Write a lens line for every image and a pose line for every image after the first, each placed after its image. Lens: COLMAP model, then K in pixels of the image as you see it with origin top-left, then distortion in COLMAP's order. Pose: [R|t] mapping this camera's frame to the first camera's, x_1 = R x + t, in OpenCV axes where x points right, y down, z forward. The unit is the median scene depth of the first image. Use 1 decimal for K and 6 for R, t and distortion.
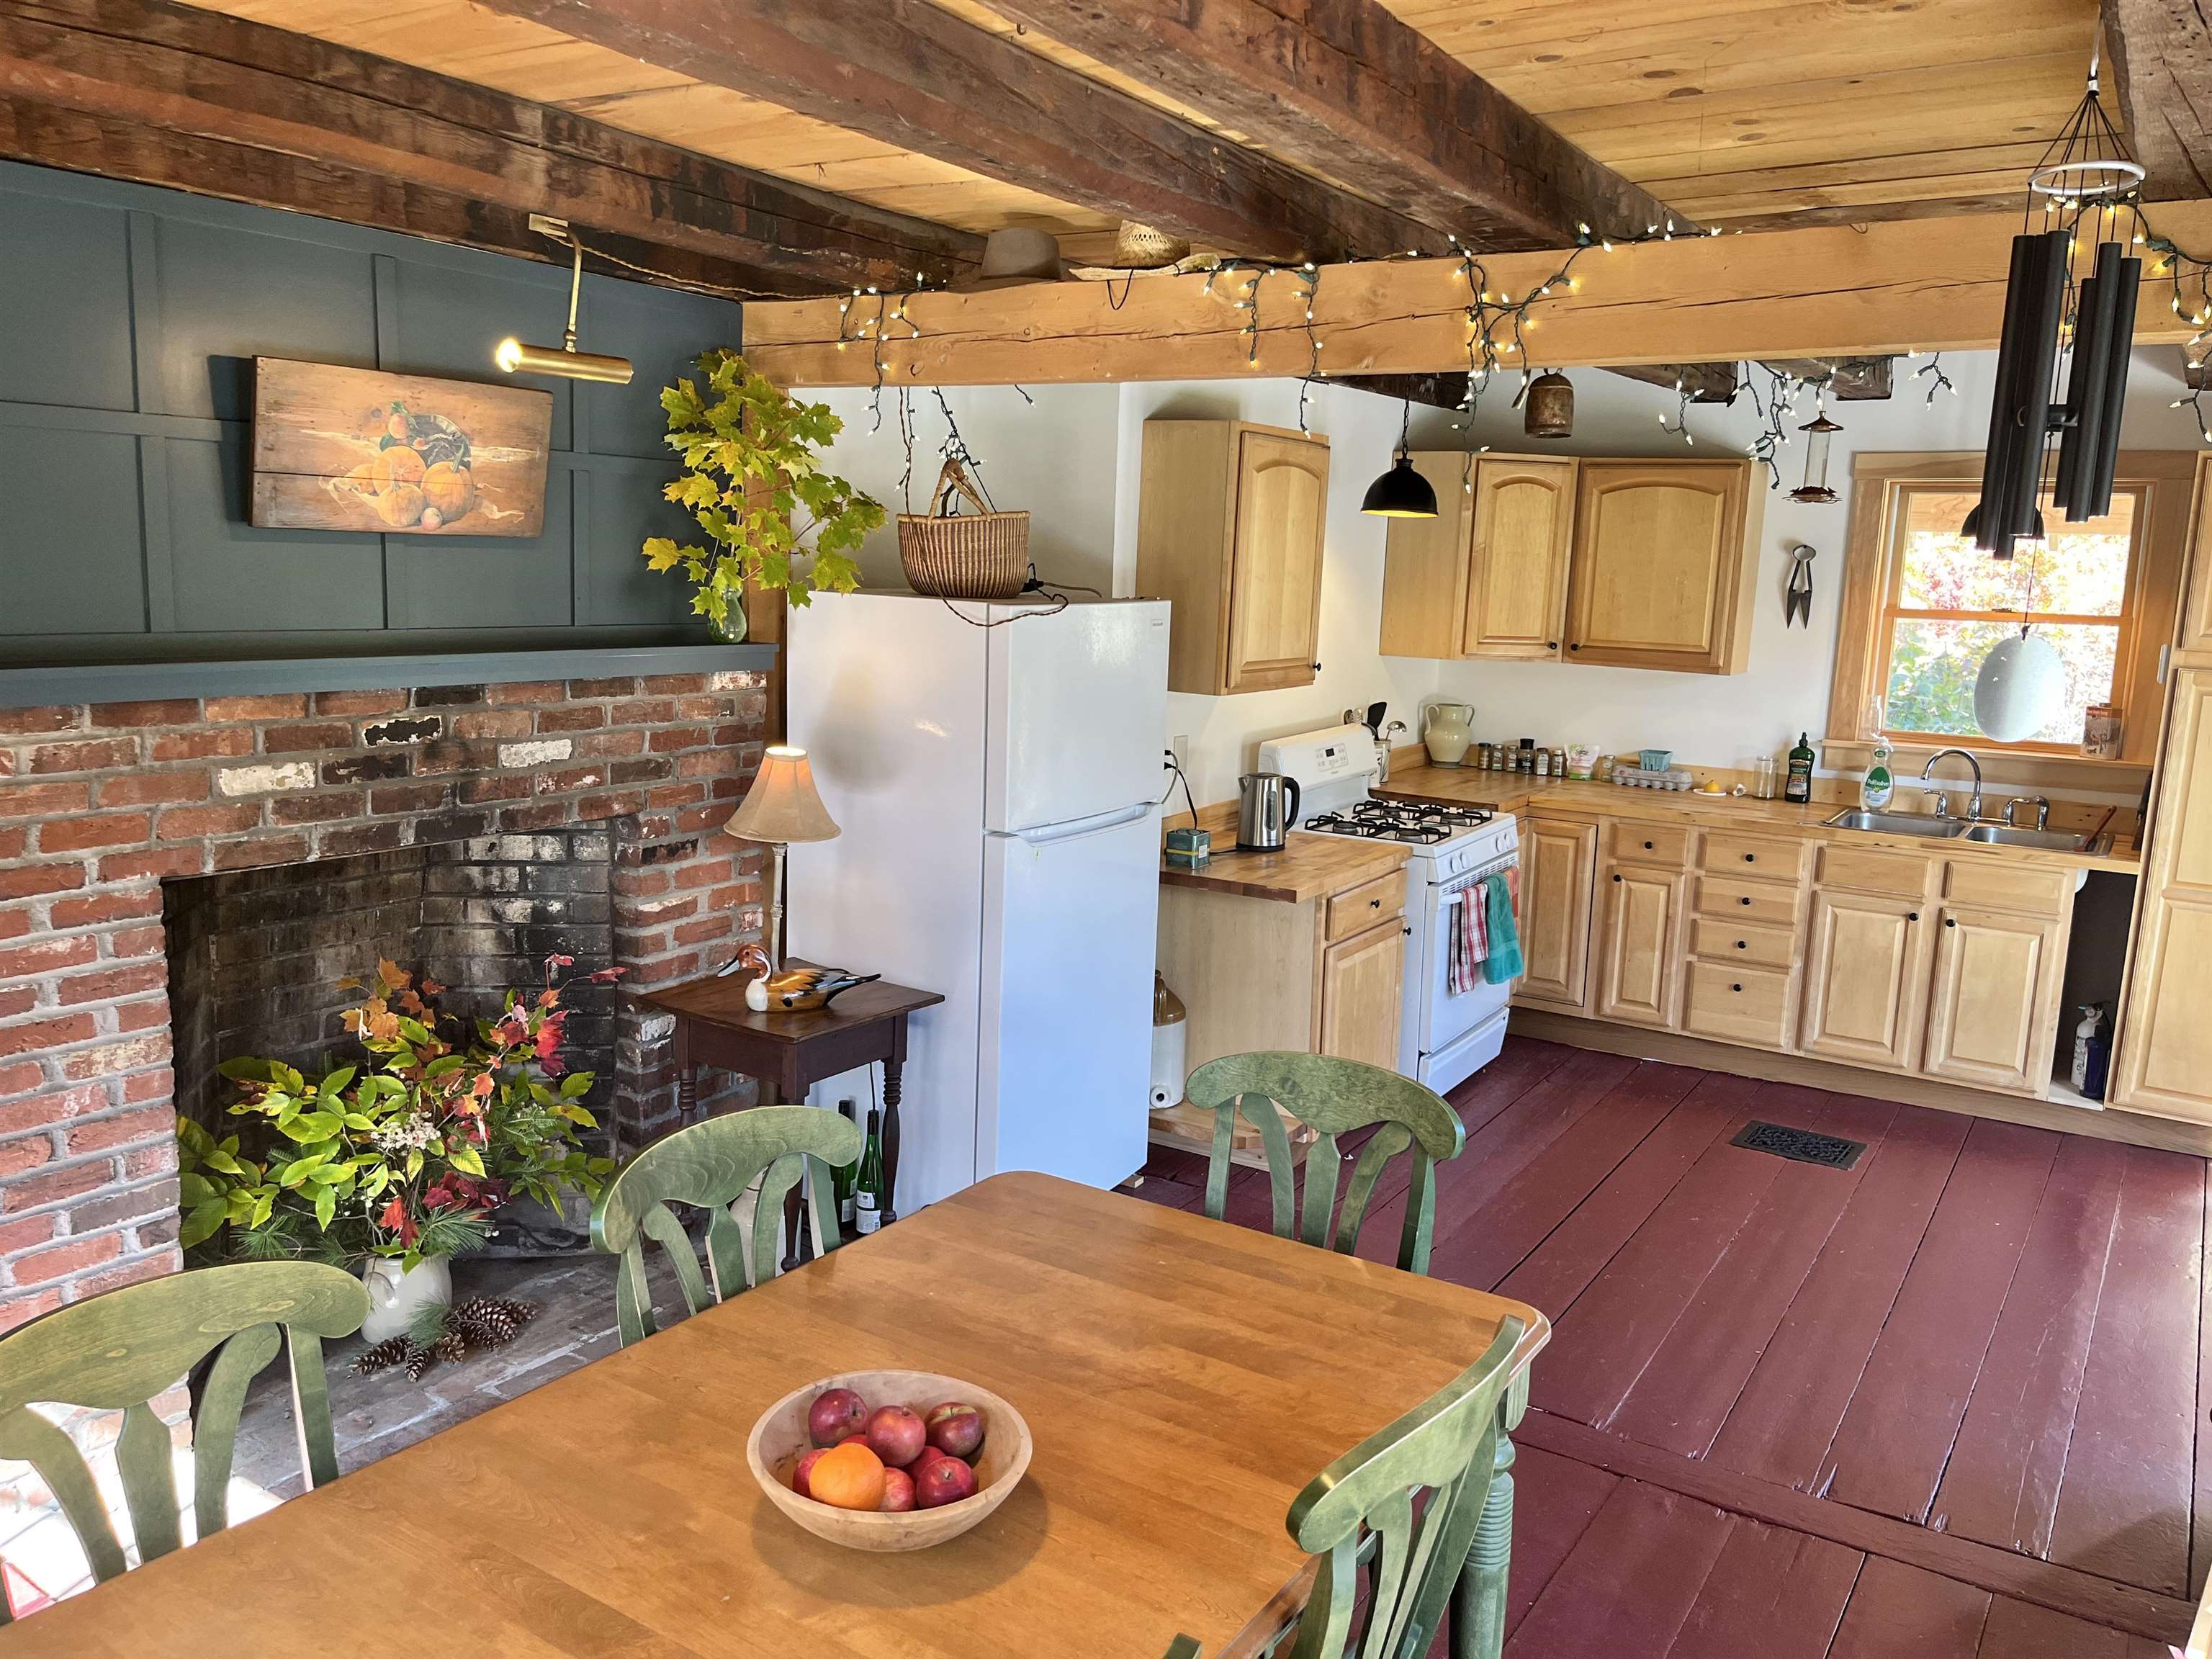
lens RADIAL K [[1682.8, 0, 1103.8], [0, 1682.8, 825.7], [0, 0, 1]] dist [0.032304, -0.026135]
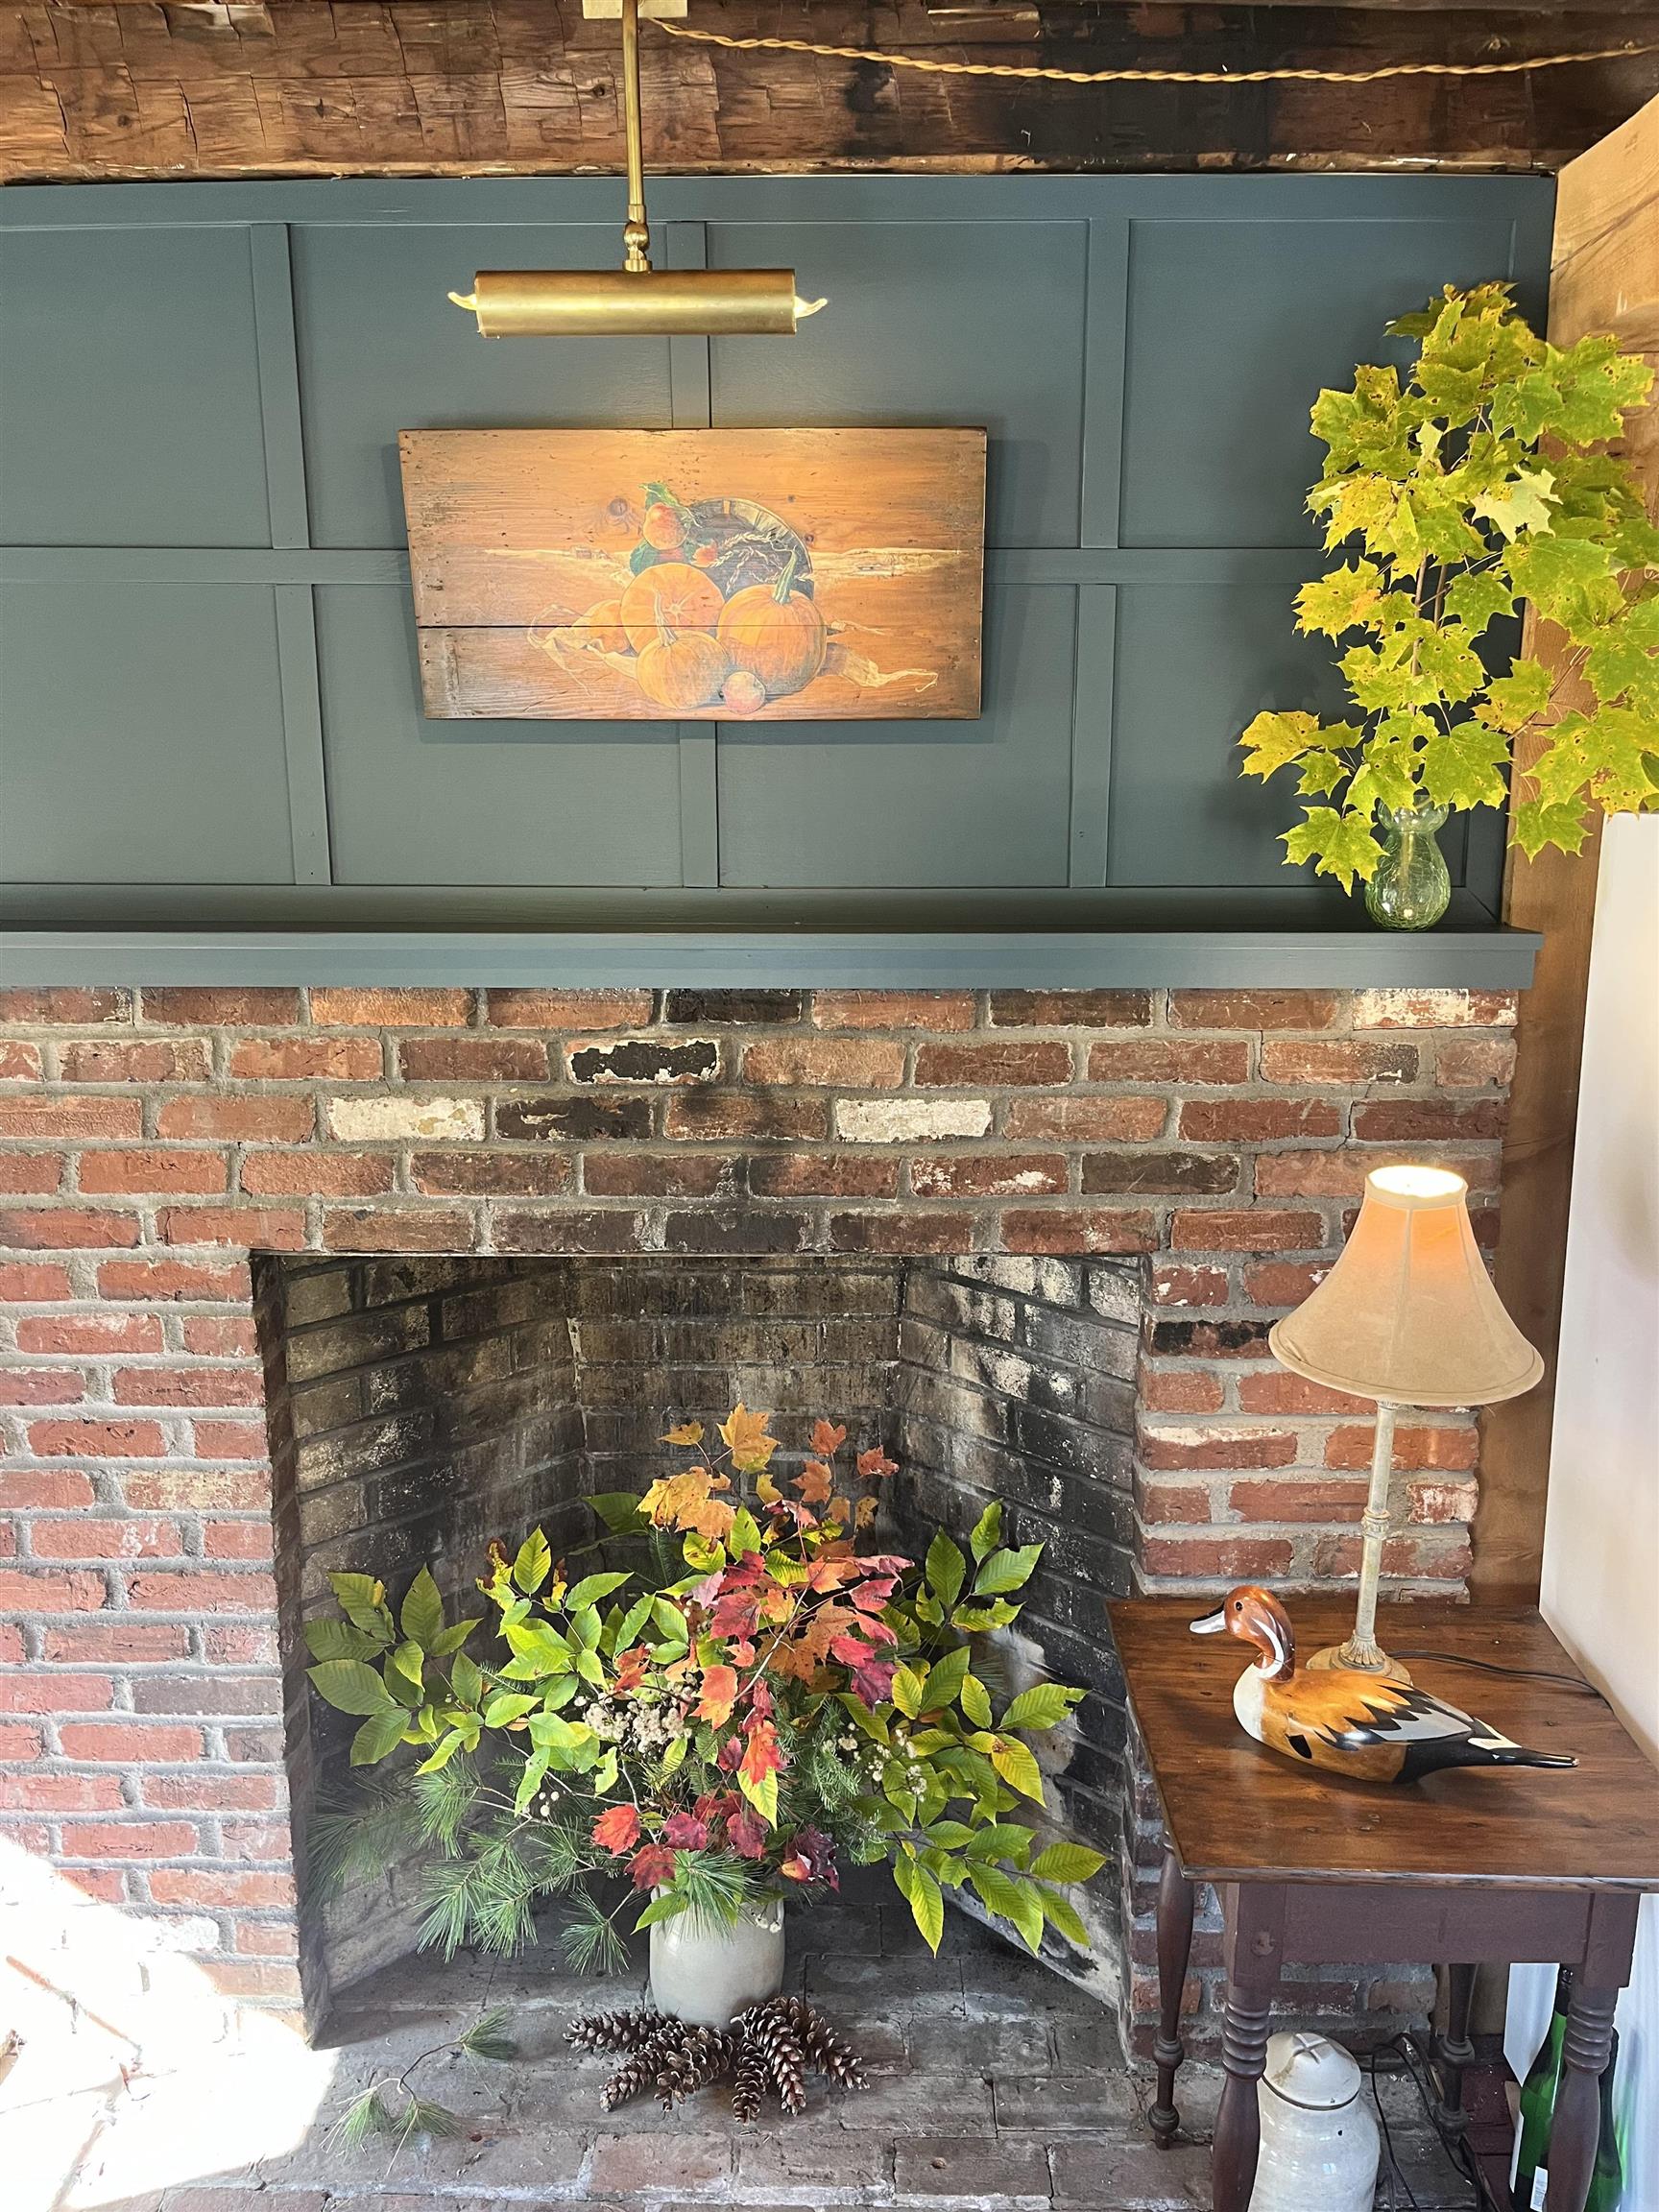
lens RADIAL K [[1682.8, 0, 829.9], [0, 1682.8, 1109.9], [0, 0, 1]] dist [0.032304, -0.026135]
pose [[0.536732, 0.128610, -0.833894, 0.105465], [-0.114992, 0.990243, 0.078709, -0.090665], [0.835880, 0.053645, 0.546284, 0.722405]]
